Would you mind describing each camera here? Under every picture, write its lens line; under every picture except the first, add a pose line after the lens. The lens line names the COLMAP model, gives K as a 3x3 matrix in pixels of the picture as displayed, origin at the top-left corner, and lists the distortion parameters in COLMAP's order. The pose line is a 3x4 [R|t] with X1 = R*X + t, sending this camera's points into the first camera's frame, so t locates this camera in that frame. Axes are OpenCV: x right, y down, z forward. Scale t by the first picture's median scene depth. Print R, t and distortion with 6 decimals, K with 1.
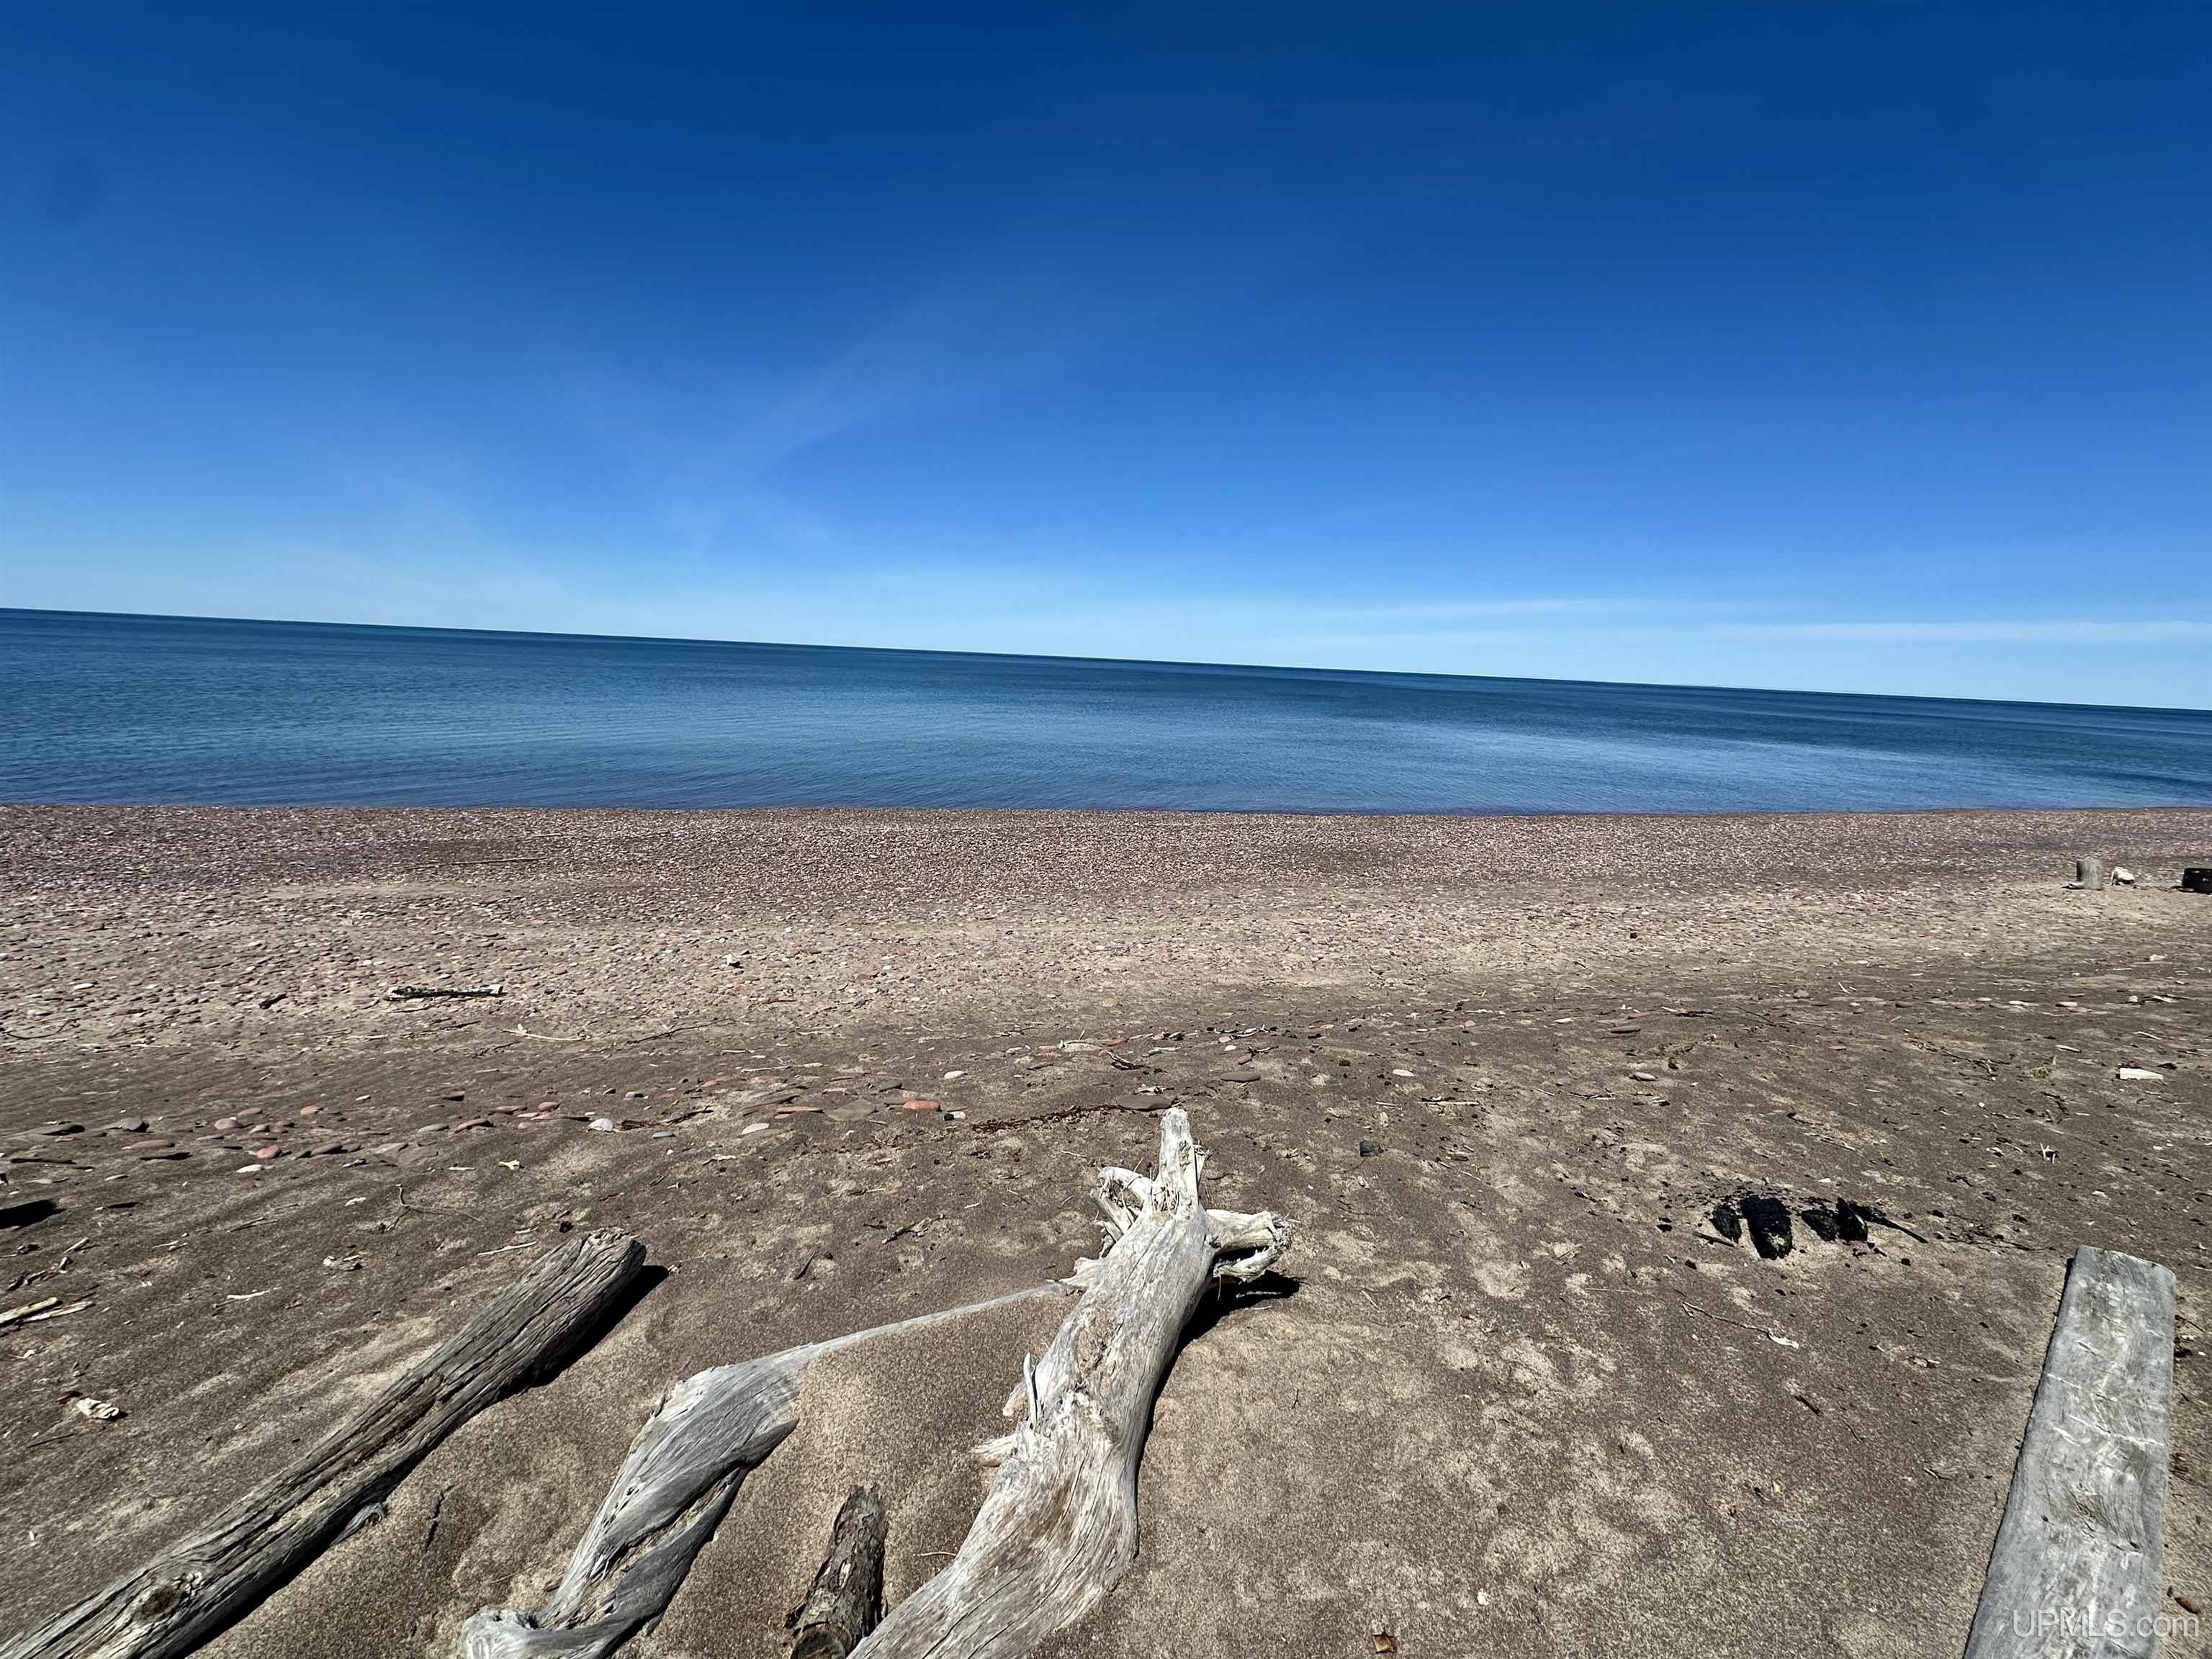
lens RADIAL K [[882.2, 0, 1117.8], [0, 882.2, 818.4], [0, 0, 1]] dist [-0.001671, 0.000879]
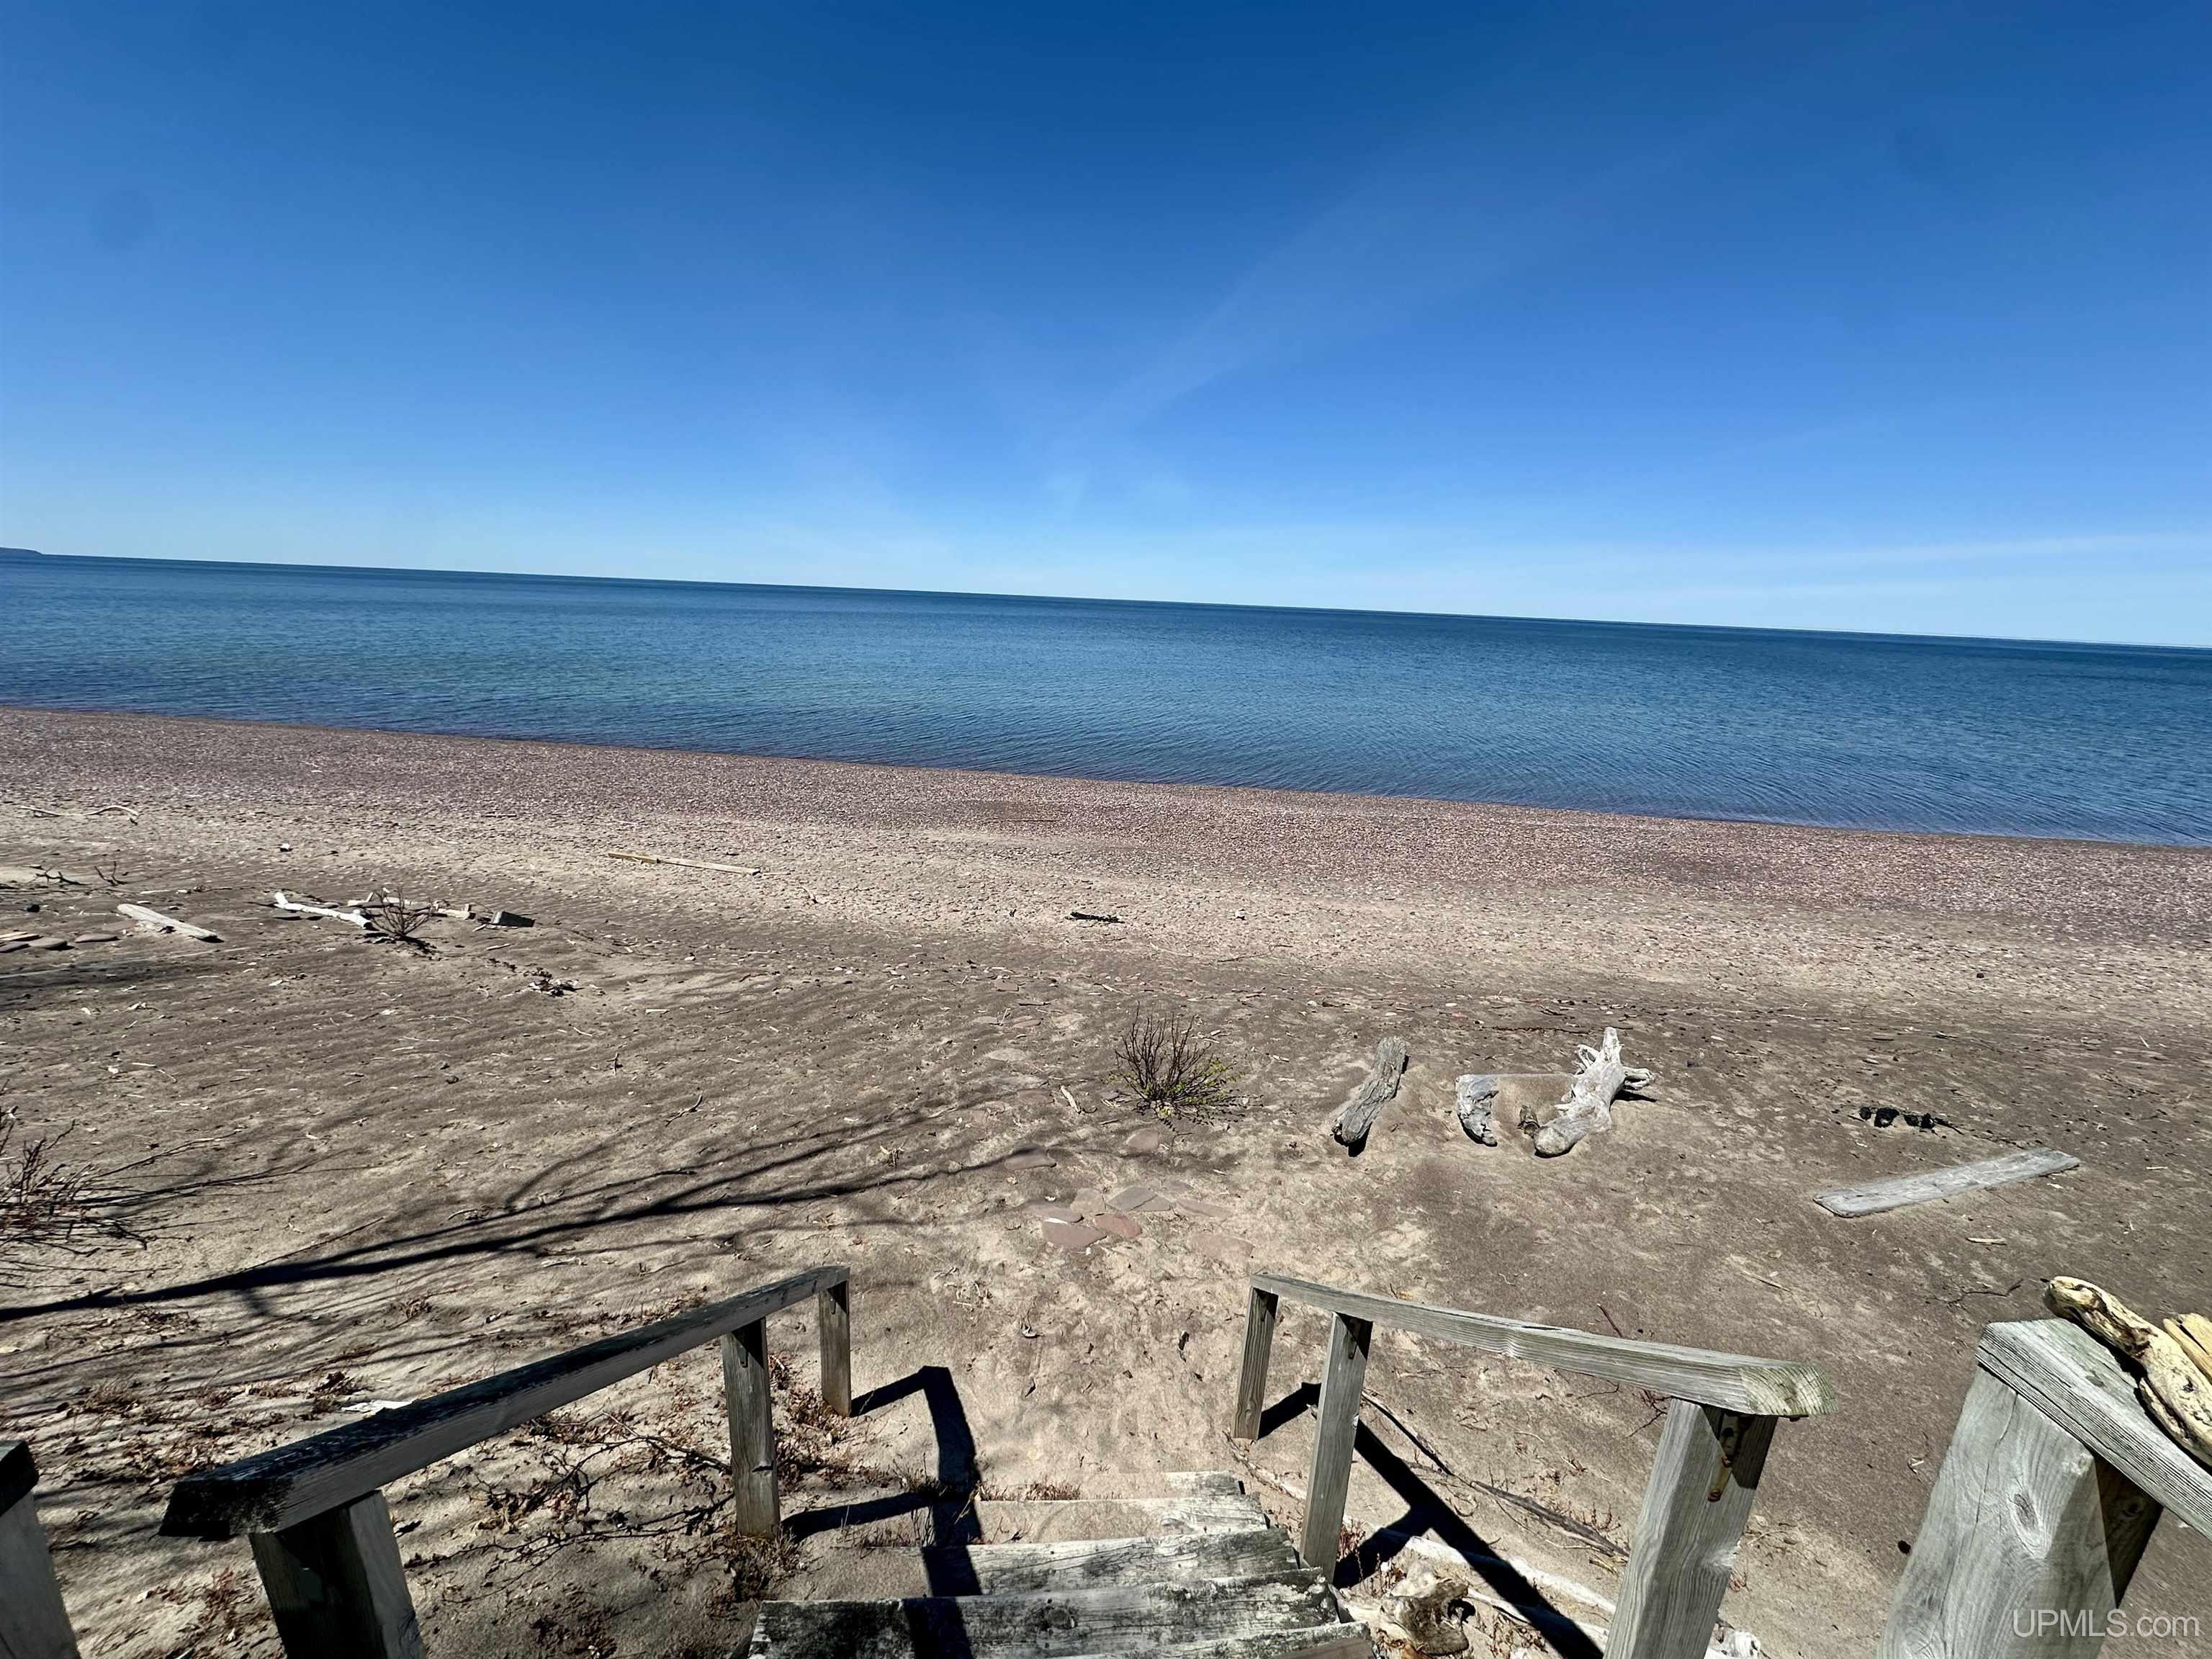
lens RADIAL K [[882.2, 0, 1120.1], [0, 882.2, 826.1], [0, 0, 1]] dist [-0.001671, 0.000879]
pose [[0.943349, 0.080994, -0.321766, -0.136101], [-0.057251, 0.994937, 0.082595, -0.106939], [0.326827, -0.059494, 0.943210, -0.509828]]
